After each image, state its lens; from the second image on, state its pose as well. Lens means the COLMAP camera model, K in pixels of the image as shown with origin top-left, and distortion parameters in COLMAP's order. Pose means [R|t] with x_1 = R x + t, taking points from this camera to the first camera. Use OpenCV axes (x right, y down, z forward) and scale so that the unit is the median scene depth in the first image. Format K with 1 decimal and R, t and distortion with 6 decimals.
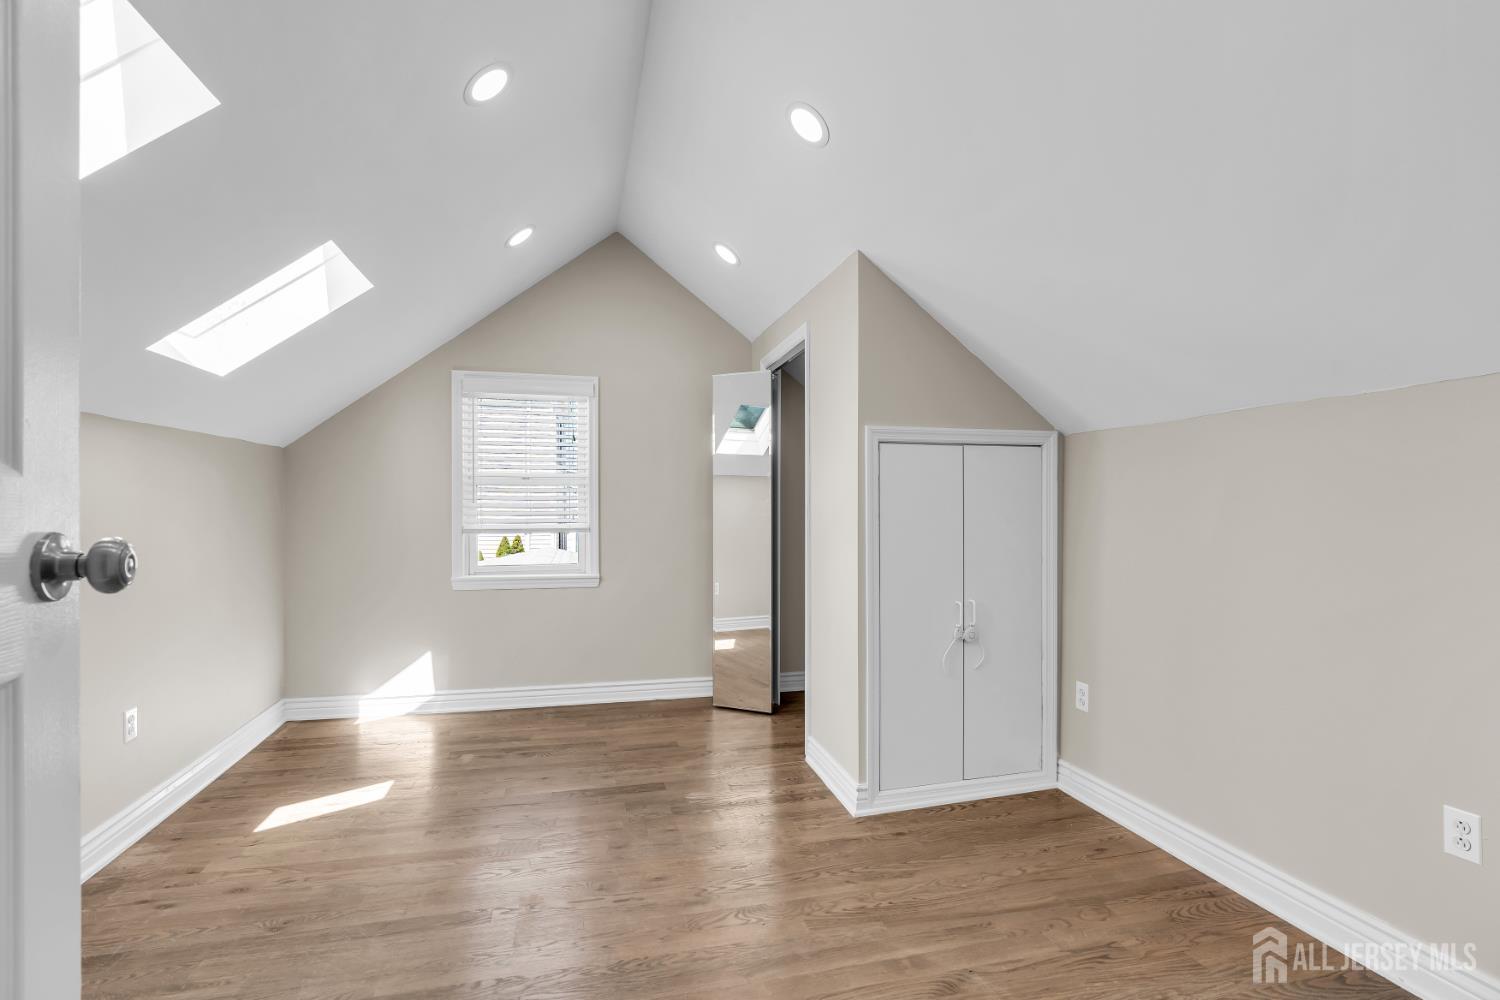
lens RADIAL K [[686.2, 0, 747.7], [0, 686.2, 506.0], [0, 0, 1]] dist [-0.003912, 0.000459]
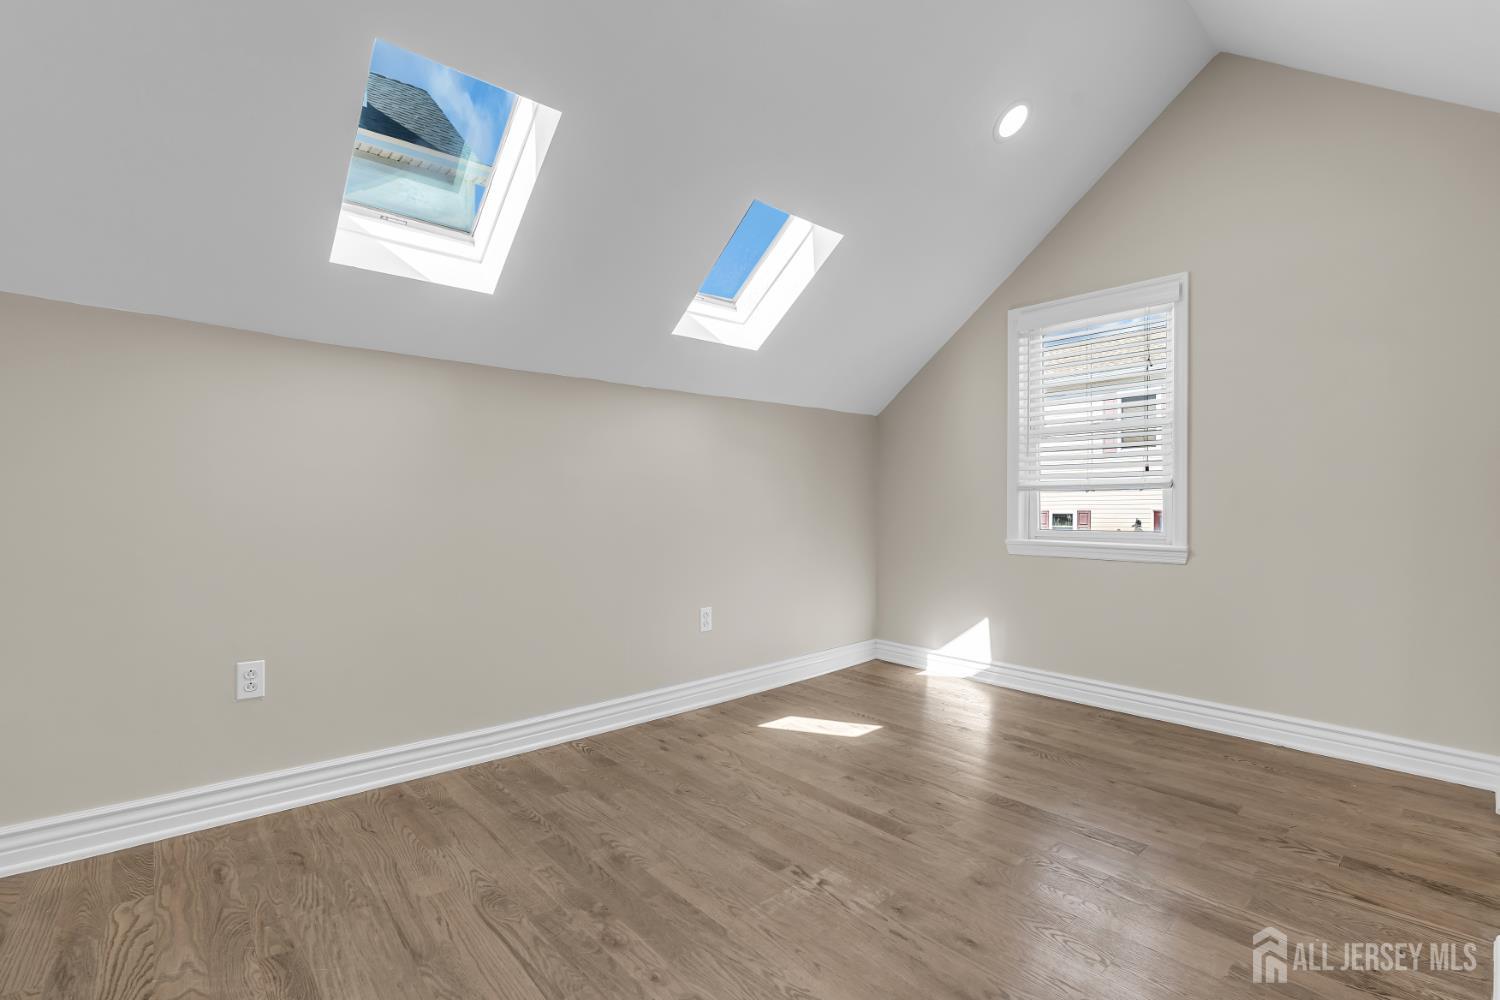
lens RADIAL K [[686.2, 0, 747.7], [0, 686.2, 506.0], [0, 0, 1]] dist [-0.003912, 0.000459]
pose [[0.471751, 0.000670, -0.881731, 0.213242], [0.000088, 1.000000, 0.000807, 0.061267], [0.881732, -0.000459, 0.471751, 0.276999]]
